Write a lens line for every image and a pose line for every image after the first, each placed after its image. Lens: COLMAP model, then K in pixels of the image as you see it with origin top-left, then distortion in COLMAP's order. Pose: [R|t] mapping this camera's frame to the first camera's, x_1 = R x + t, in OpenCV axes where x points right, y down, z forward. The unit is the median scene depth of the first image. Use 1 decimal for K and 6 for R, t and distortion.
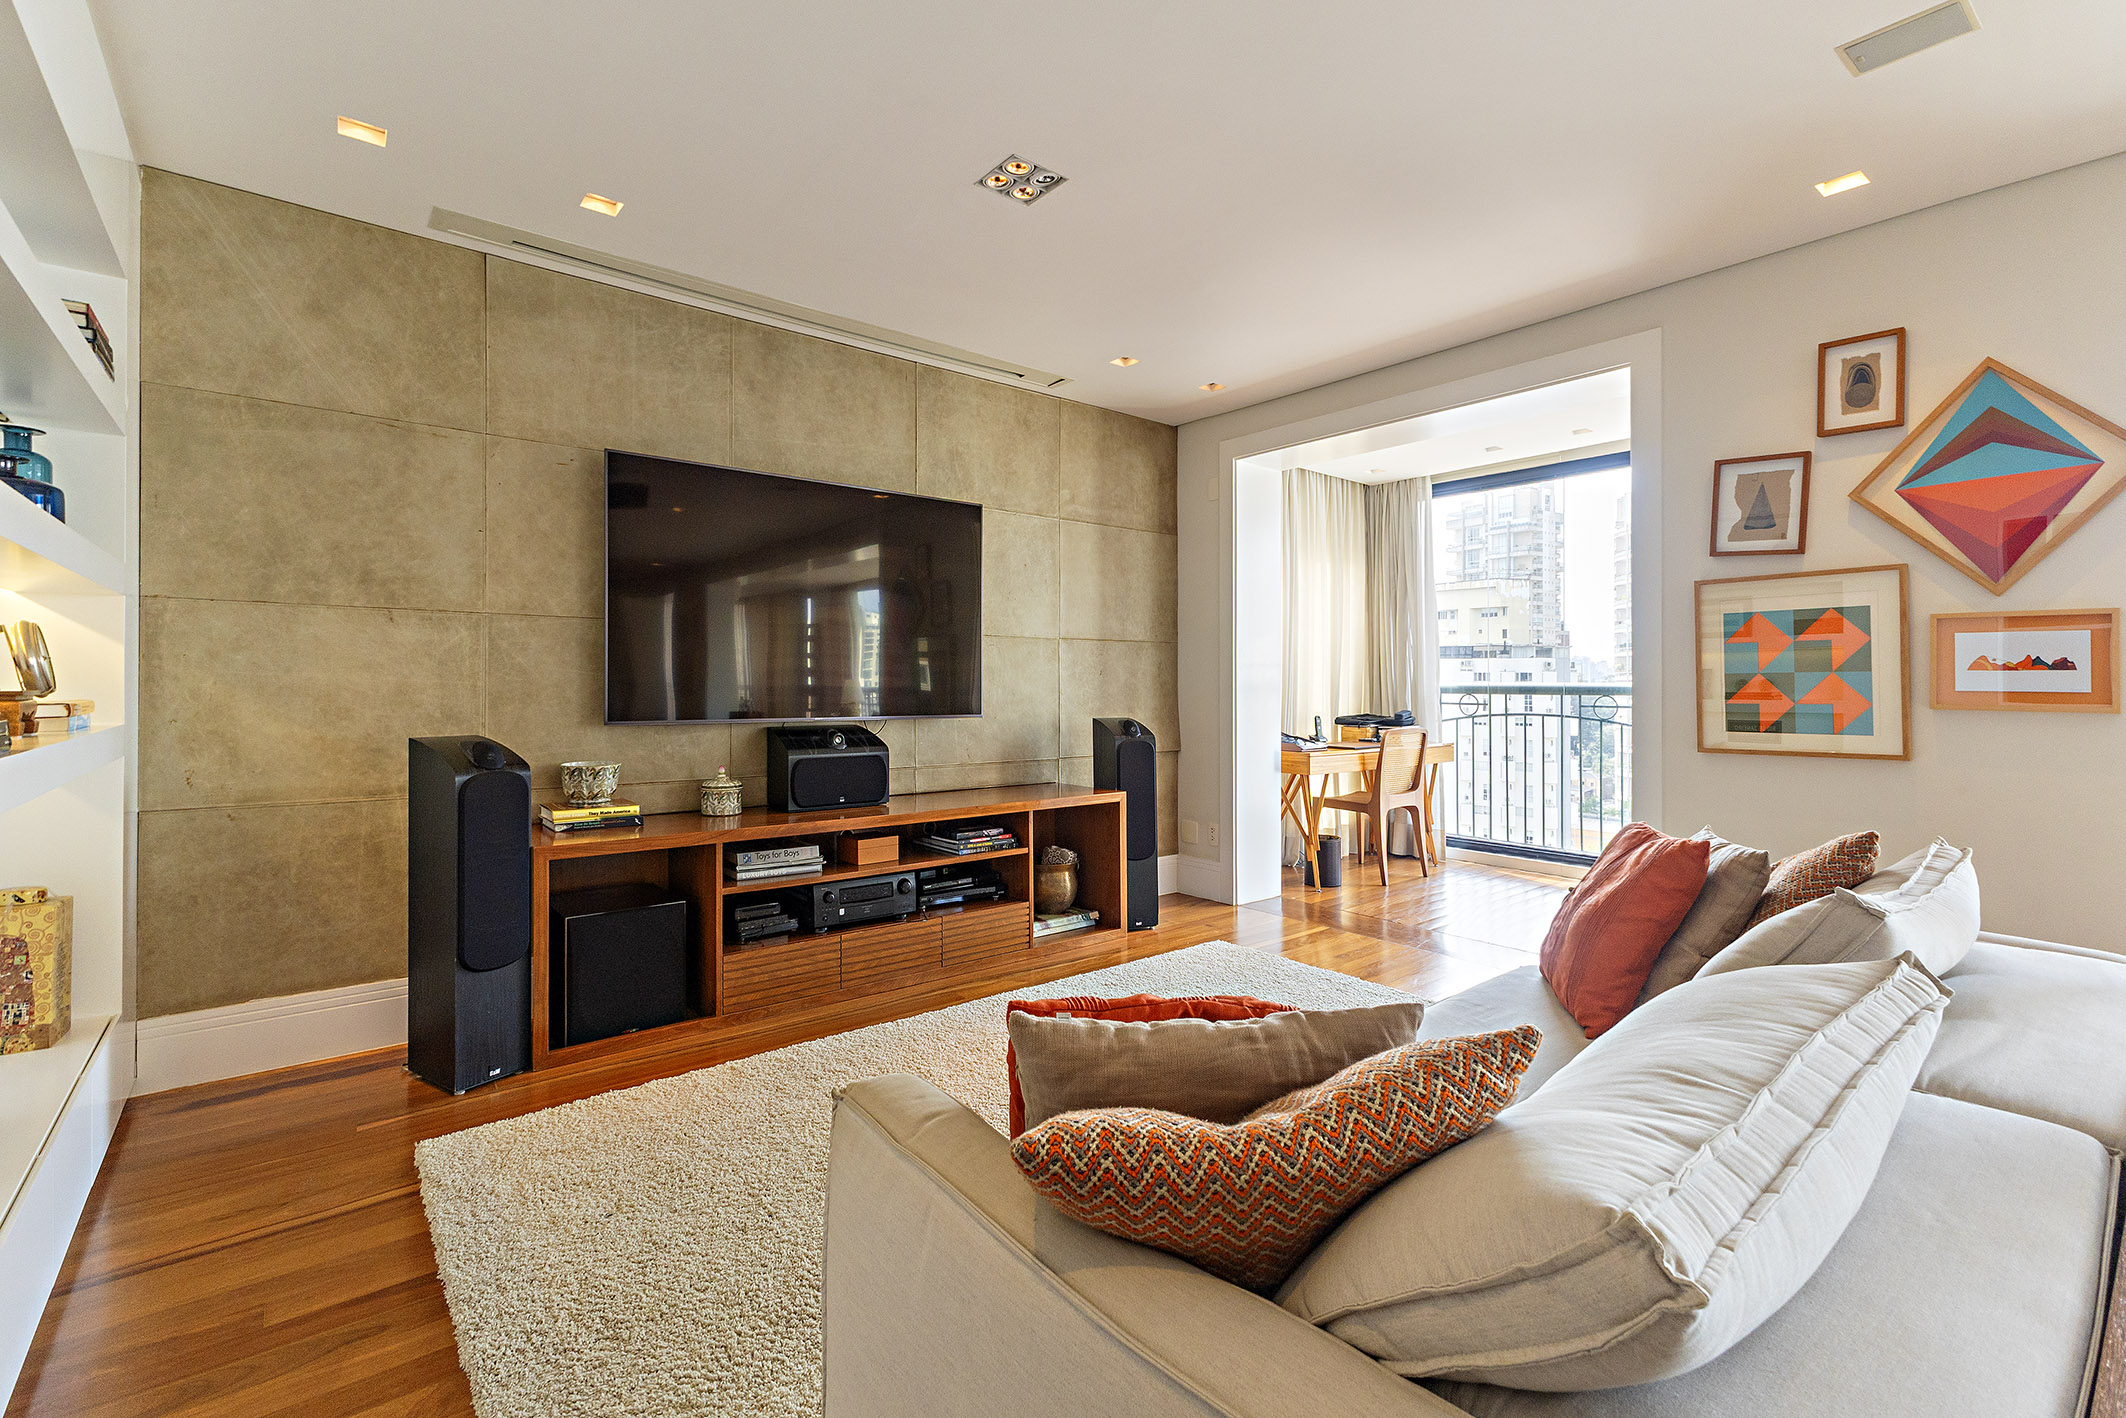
lens RADIAL K [[924.2, 0, 972.9], [0, 924.2, 675.5], [0, 0, 1]] dist [0.016283, -0.002370]
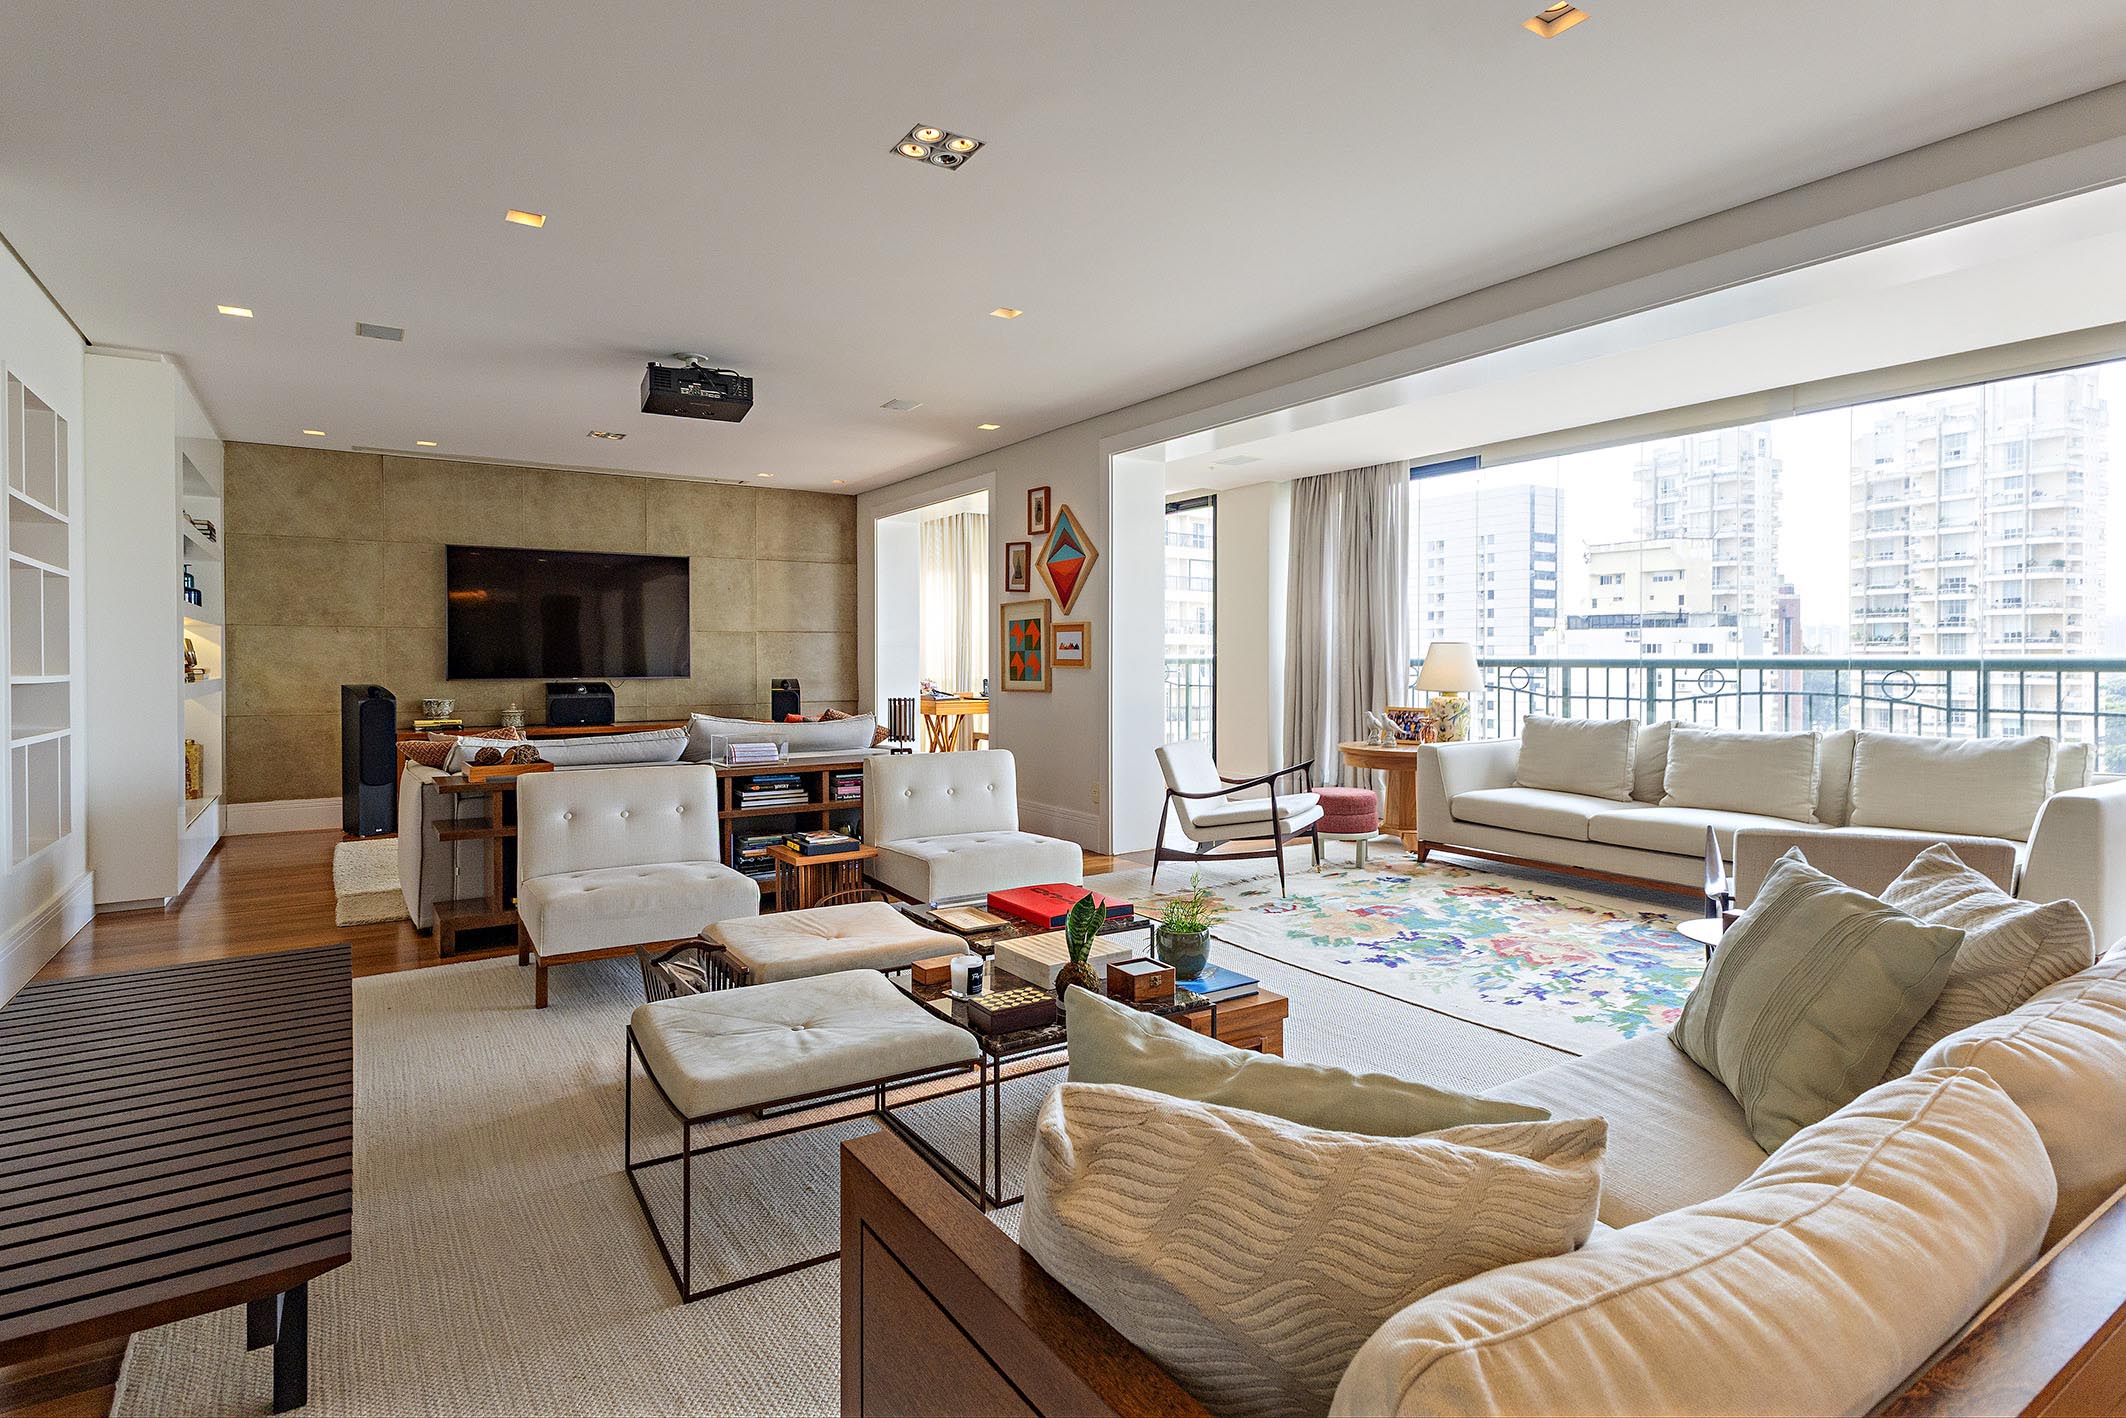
lens RADIAL K [[1075.9, 0, 1097.6], [0, 1075.9, 660.1], [0, 0, 1]] dist [0.013946, -0.000418]
pose [[0.999195, -0.007134, -0.039477, 1.075083], [0.007460, 0.999939, 0.008115, -0.000891], [0.039417, -0.008403, 0.999188, -1.254093]]
